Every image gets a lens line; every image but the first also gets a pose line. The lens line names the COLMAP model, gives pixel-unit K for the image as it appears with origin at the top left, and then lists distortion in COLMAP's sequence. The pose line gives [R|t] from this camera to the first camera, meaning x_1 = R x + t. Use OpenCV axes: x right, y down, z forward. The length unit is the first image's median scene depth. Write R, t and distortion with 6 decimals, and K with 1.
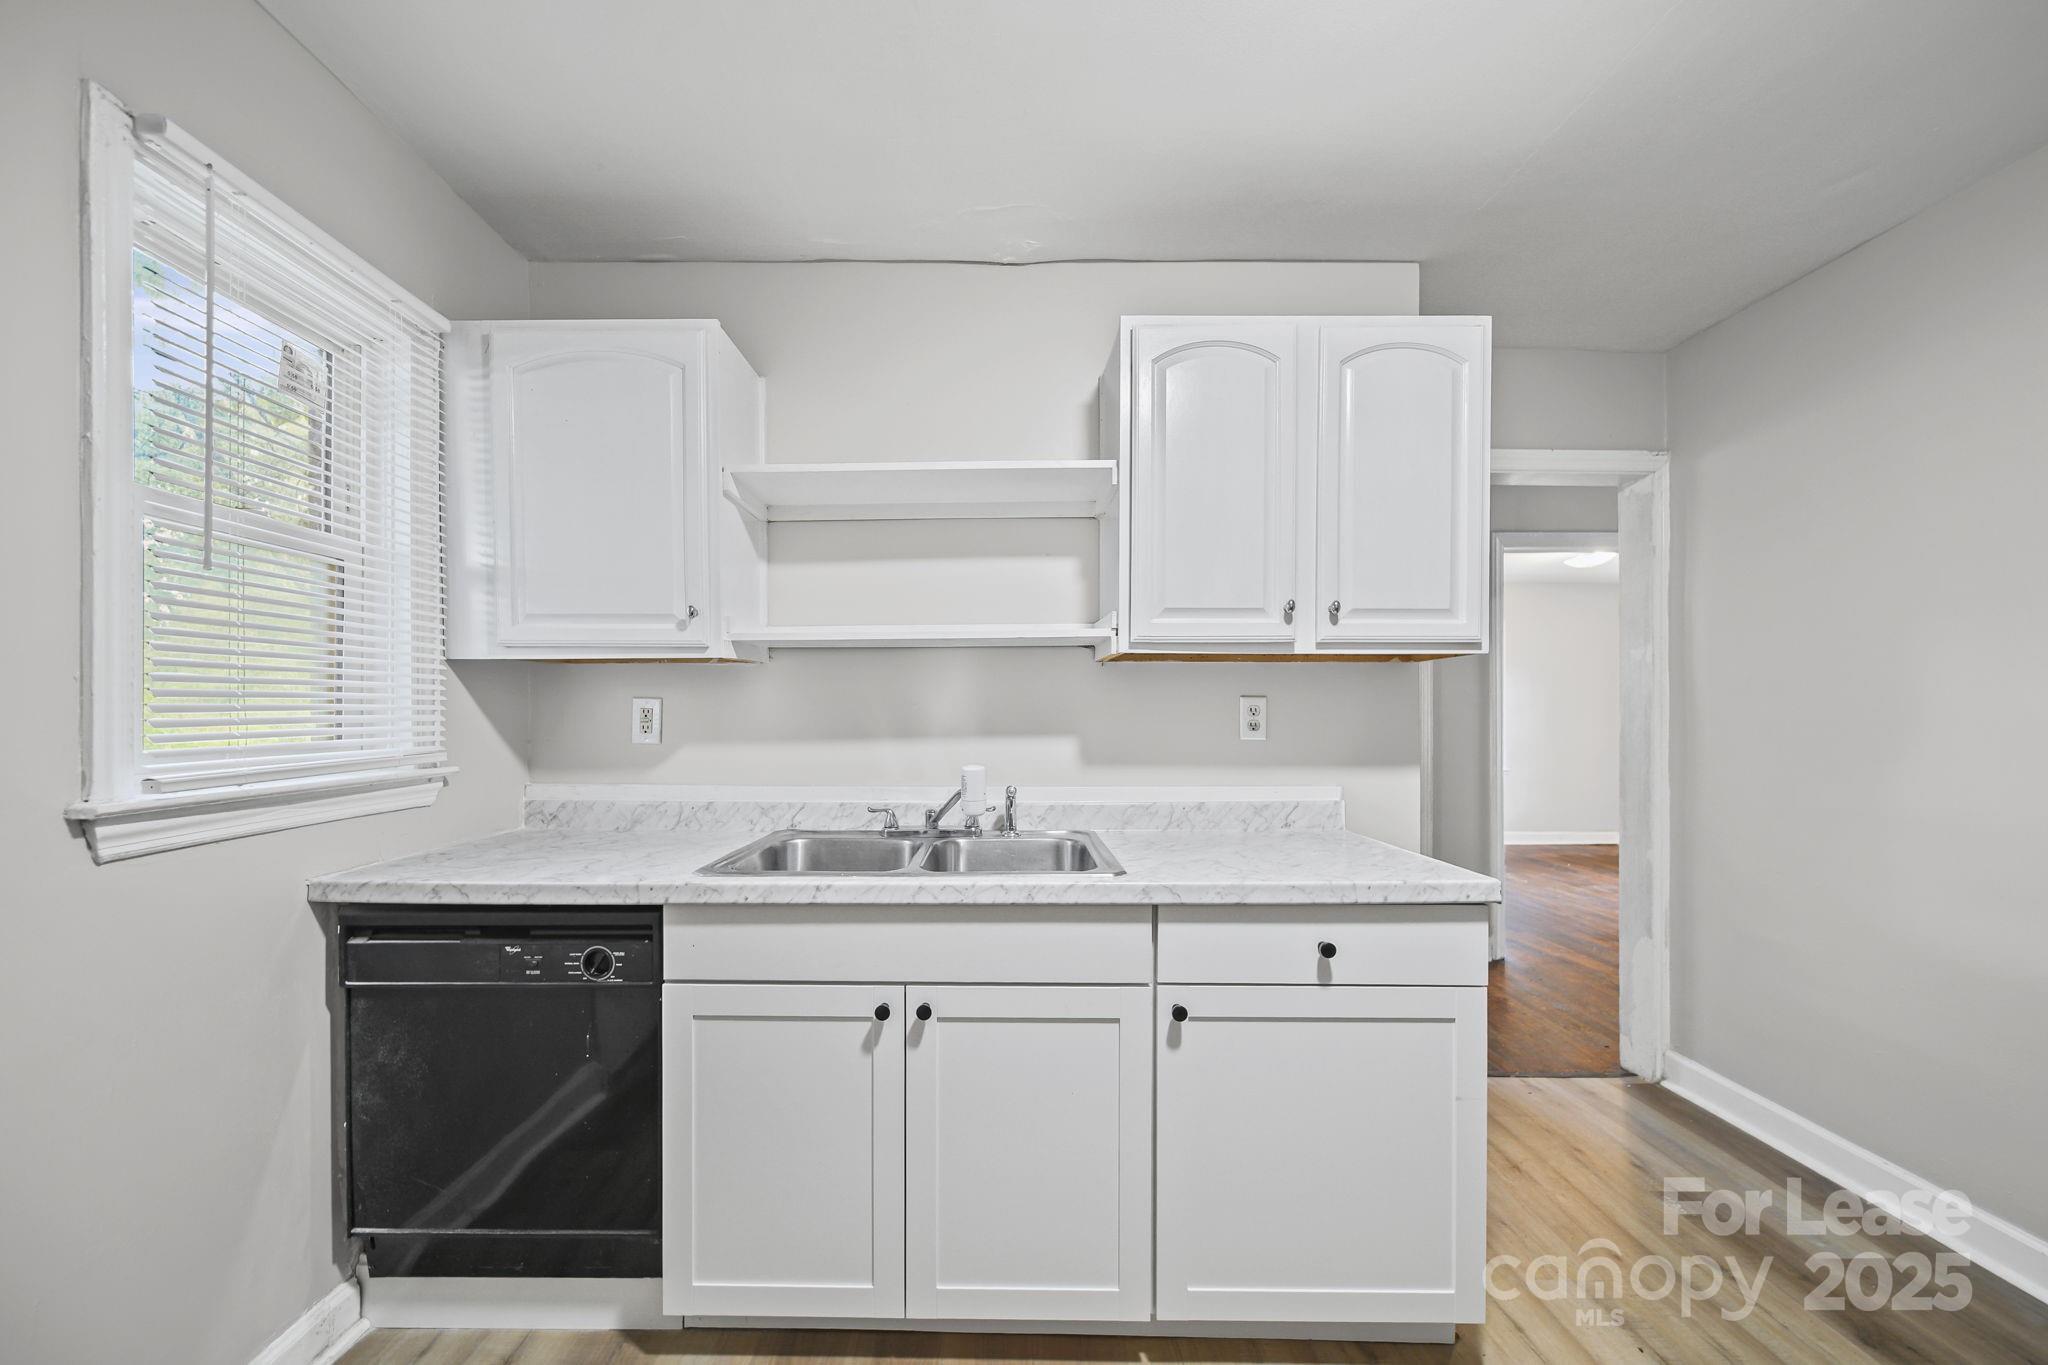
lens RADIAL K [[743.0, 0, 985.2], [0, 743.0, 710.8], [0, 0, 1]] dist [-0.000485, -0.000007]
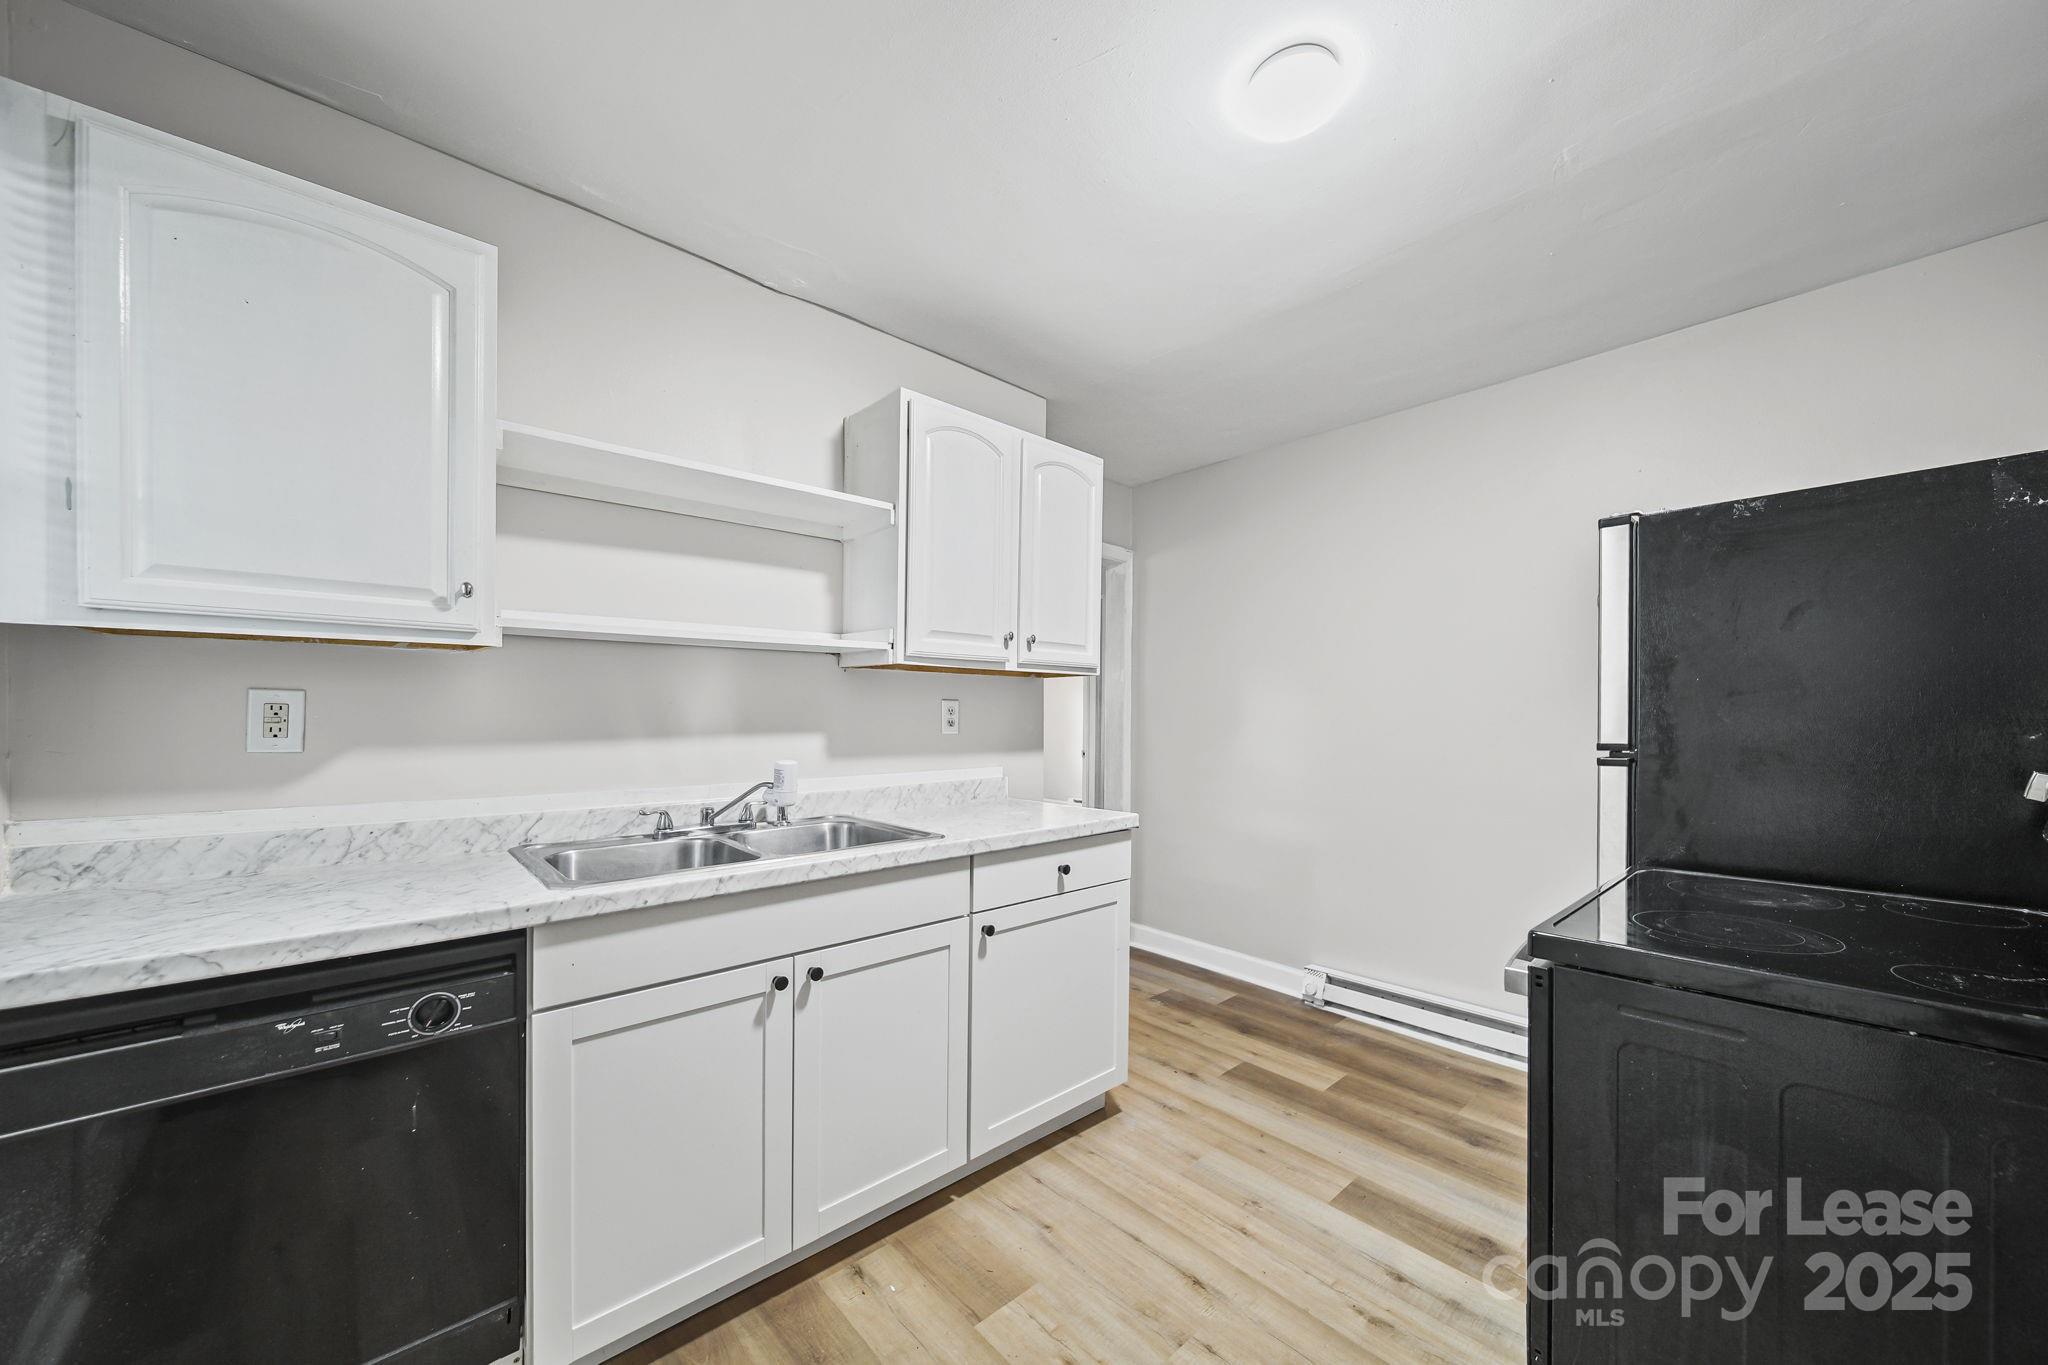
lens RADIAL K [[740.4, 0, 1036.8], [0, 740.4, 720.7], [0, 0, 1]] dist [-0.000193, -0.000046]
pose [[0.728554, -0.003912, 0.684977, -0.490024], [-0.007020, 0.999889, 0.013176, -0.001504], [-0.684952, -0.014408, 0.728446, -0.046293]]
